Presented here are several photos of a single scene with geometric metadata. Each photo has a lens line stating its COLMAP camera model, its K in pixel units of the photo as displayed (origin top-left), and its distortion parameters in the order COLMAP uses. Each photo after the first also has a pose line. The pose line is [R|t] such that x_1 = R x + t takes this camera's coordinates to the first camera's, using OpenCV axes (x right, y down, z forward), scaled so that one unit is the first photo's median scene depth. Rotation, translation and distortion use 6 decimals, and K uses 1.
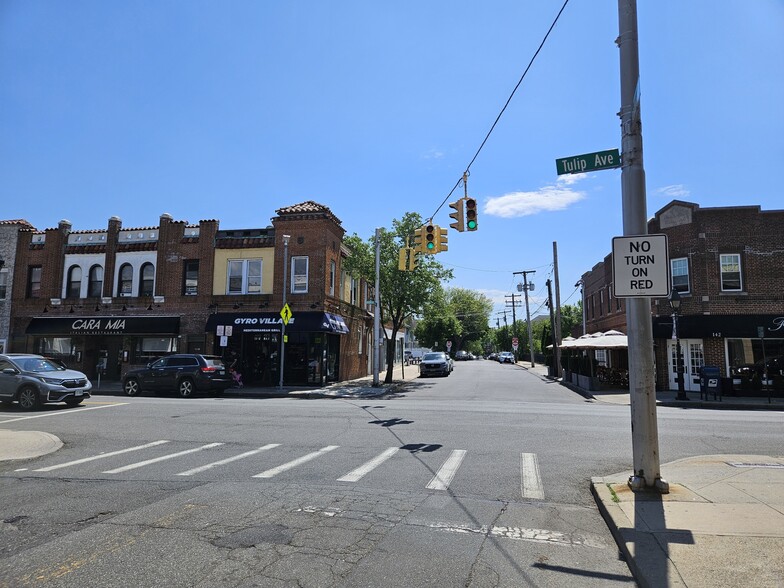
lens RADIAL K [[534.3, 0, 412.9], [0, 534.3, 293.7], [0, 0, 1]] dist [0.048974, -0.032985]
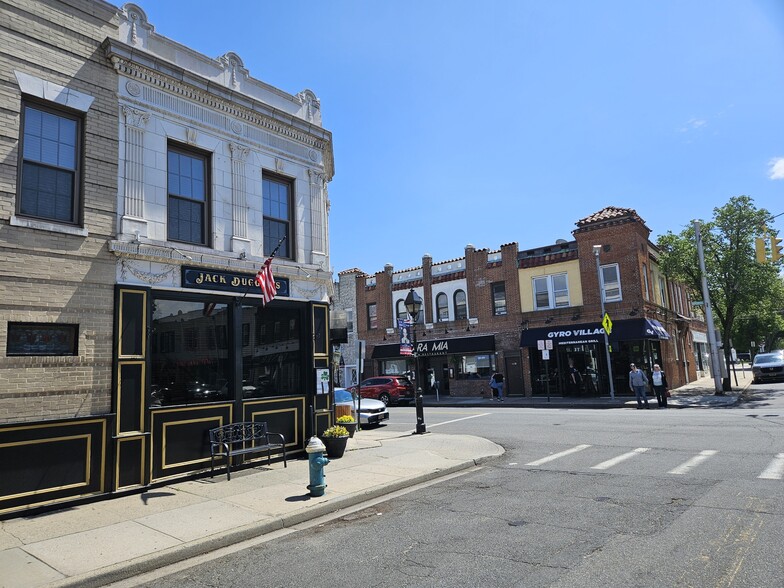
lens RADIAL K [[534.3, 0, 387.7], [0, 534.3, 301.7], [0, 0, 1]] dist [0.048974, -0.032985]
pose [[0.871862, -0.111750, -0.476831, -0.093691], [0.108112, 0.993517, -0.035163, -0.009981], [0.477669, -0.020894, 0.878291, -0.060565]]
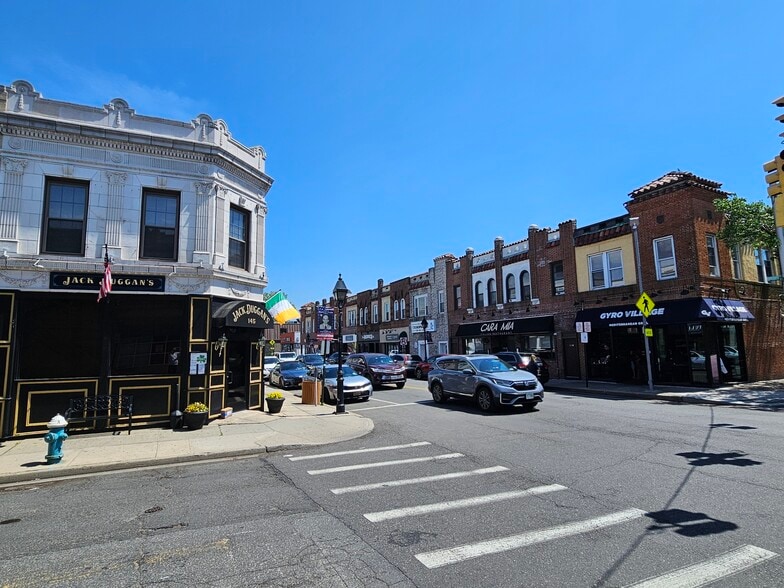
lens RADIAL K [[460.5, 0, 361.8], [0, 460.5, 289.0], [0, 0, 1]] dist [-0.007269, 0.003051]
pose [[0.597995, -0.123344, -0.791952, 0.075331], [0.113588, 0.991157, -0.068601, 0.009300], [0.793410, -0.048934, 0.606717, 0.138413]]
